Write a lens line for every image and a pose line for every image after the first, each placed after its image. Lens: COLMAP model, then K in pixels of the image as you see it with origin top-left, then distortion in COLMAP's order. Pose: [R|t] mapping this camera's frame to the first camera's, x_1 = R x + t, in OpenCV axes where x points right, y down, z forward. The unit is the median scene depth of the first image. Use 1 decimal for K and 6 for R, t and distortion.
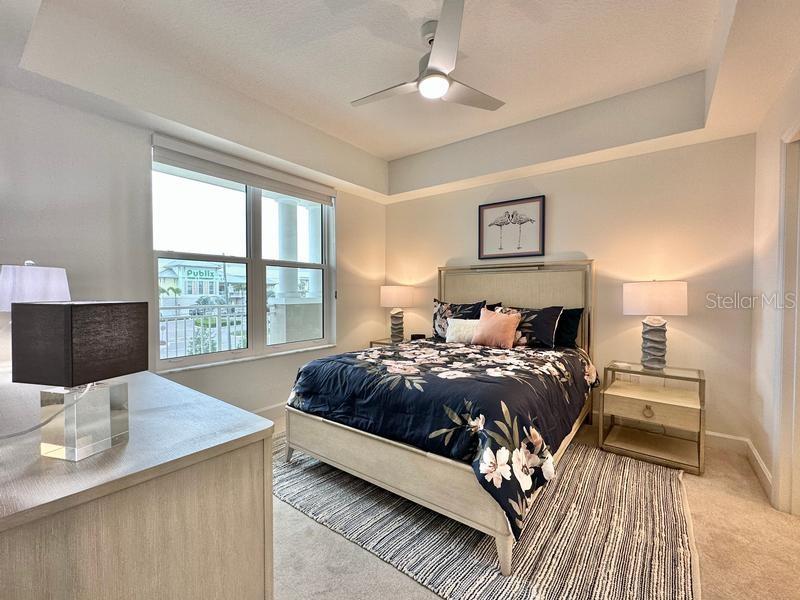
lens RADIAL K [[348.8, 0, 400.0], [0, 348.8, 300.0], [0, 0, 1]] dist [-0.004479, 0.000768]
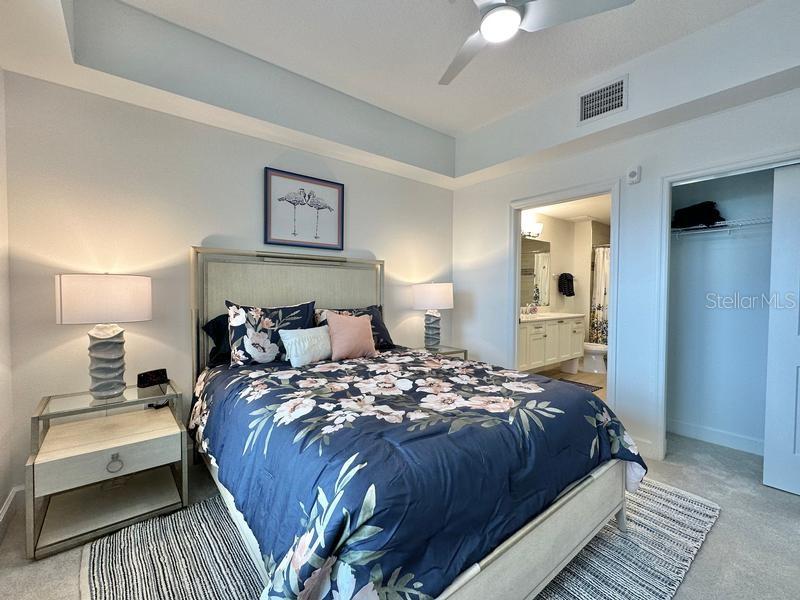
lens RADIAL K [[348.8, 0, 400.0], [0, 348.8, 300.0], [0, 0, 1]] dist [-0.004479, 0.000768]
pose [[0.236253, -0.024945, 0.971371, -0.433975], [0.016705, 0.999627, 0.021607, -0.014569], [-0.971548, 0.011122, 0.236582, 0.625949]]
